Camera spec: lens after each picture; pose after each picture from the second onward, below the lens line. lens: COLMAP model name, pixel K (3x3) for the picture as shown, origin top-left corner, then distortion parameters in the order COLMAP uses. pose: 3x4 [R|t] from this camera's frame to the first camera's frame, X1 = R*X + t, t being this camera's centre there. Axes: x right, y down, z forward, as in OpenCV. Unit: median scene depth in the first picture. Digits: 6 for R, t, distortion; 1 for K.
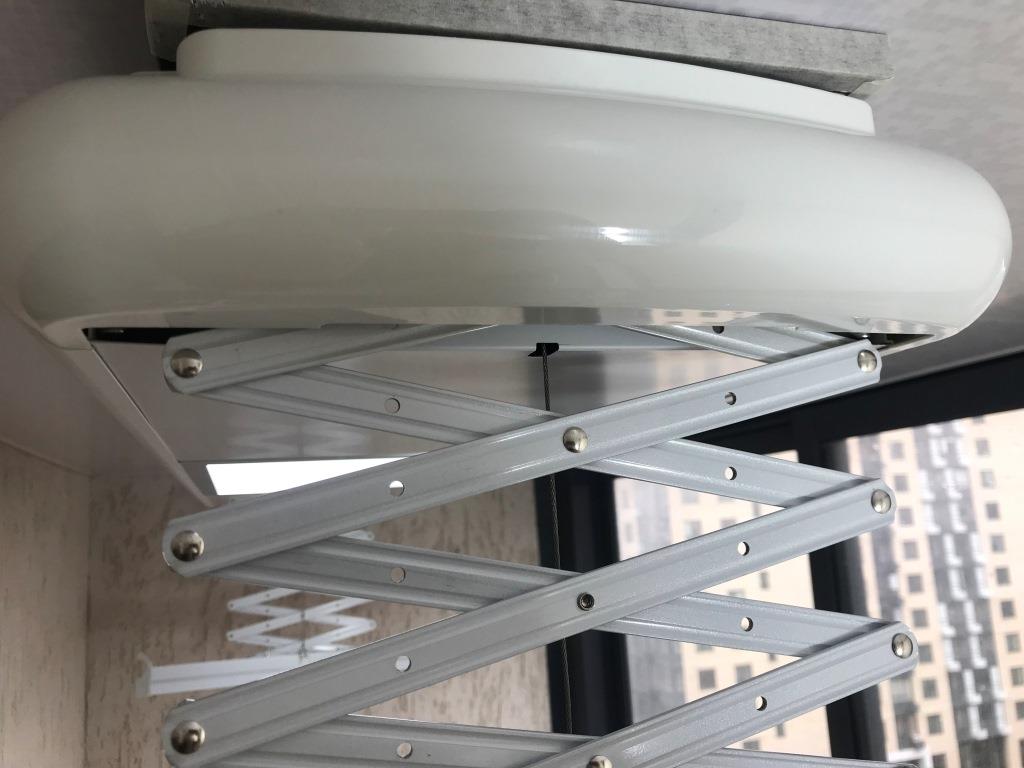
lens RADIAL K [[837.1, 0, 512.0], [0, 837.1, 384.0], [0, 0, 1]] dist [-0.008080, -0.000247]
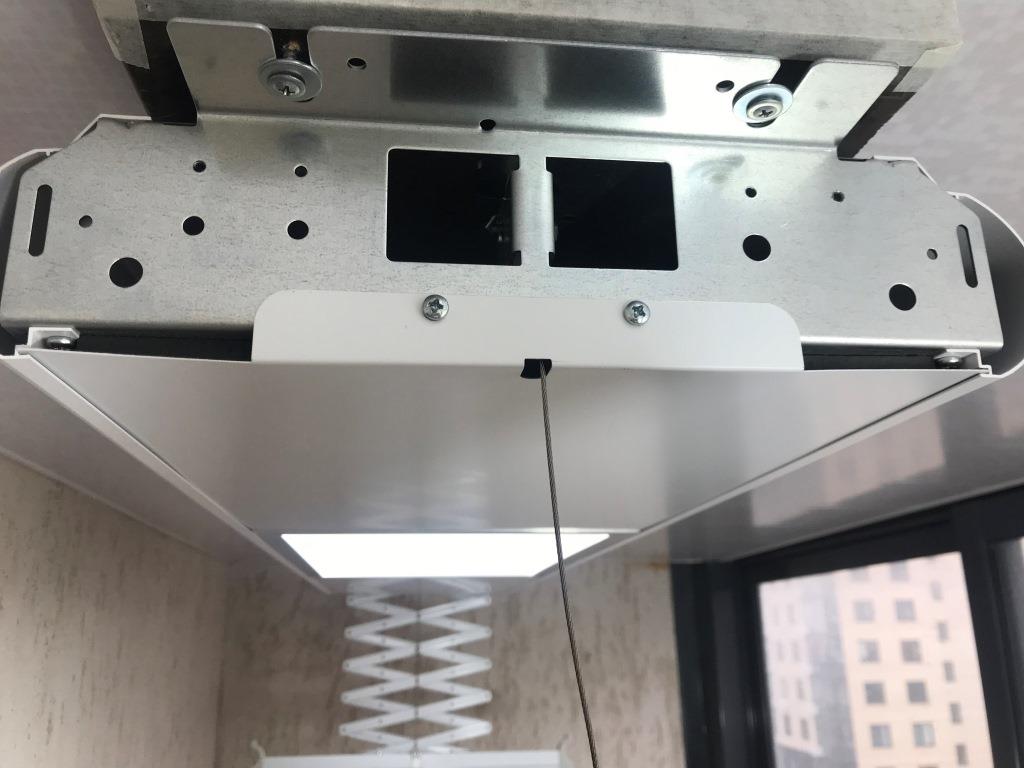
lens RADIAL K [[830.2, 0, 512.0], [0, 830.2, 384.0], [0, 0, 1]] dist [0.003342, -0.000273]
pose [[0.984365, -0.008750, -0.175924, 0.160197], [-0.013158, 0.992322, -0.122981, 0.078232], [0.175649, 0.123373, 0.976692, 0.158057]]
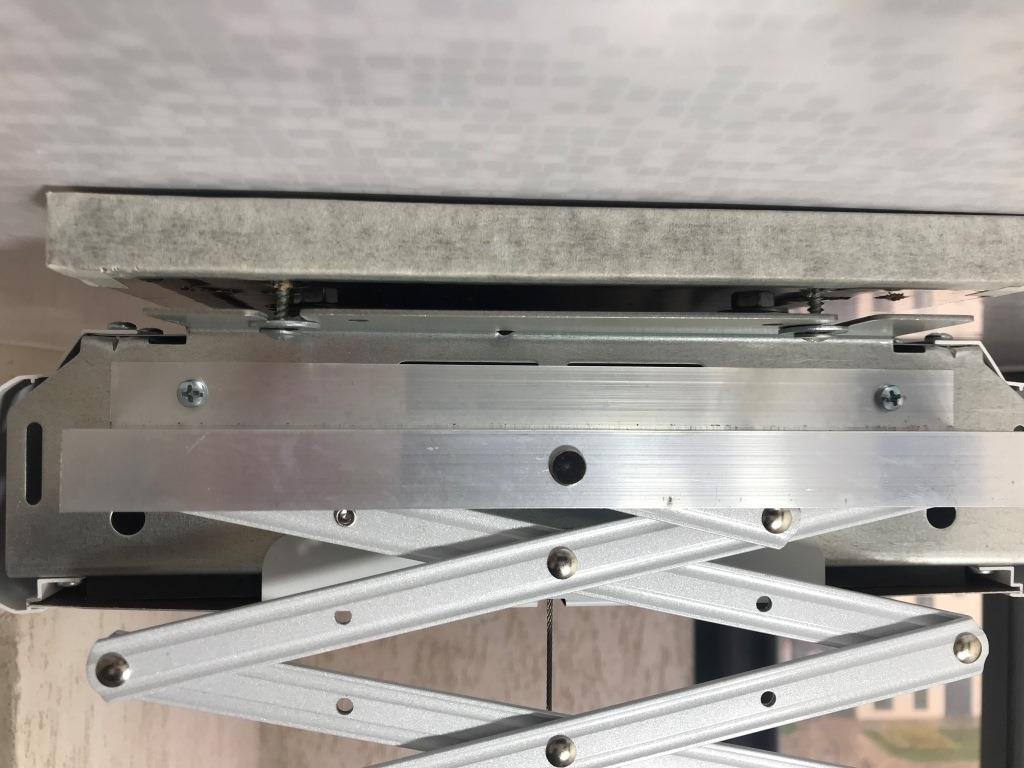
lens RADIAL K [[825.6, 0, 512.0], [0, 825.6, 384.0], [0, 0, 1]] dist [0.004716, -0.008786]
pose [[0.977245, 0.062196, -0.202792, 0.152990], [-0.033304, 0.989178, 0.142887, -0.370996], [0.209485, -0.132882, 0.968741, 0.206415]]
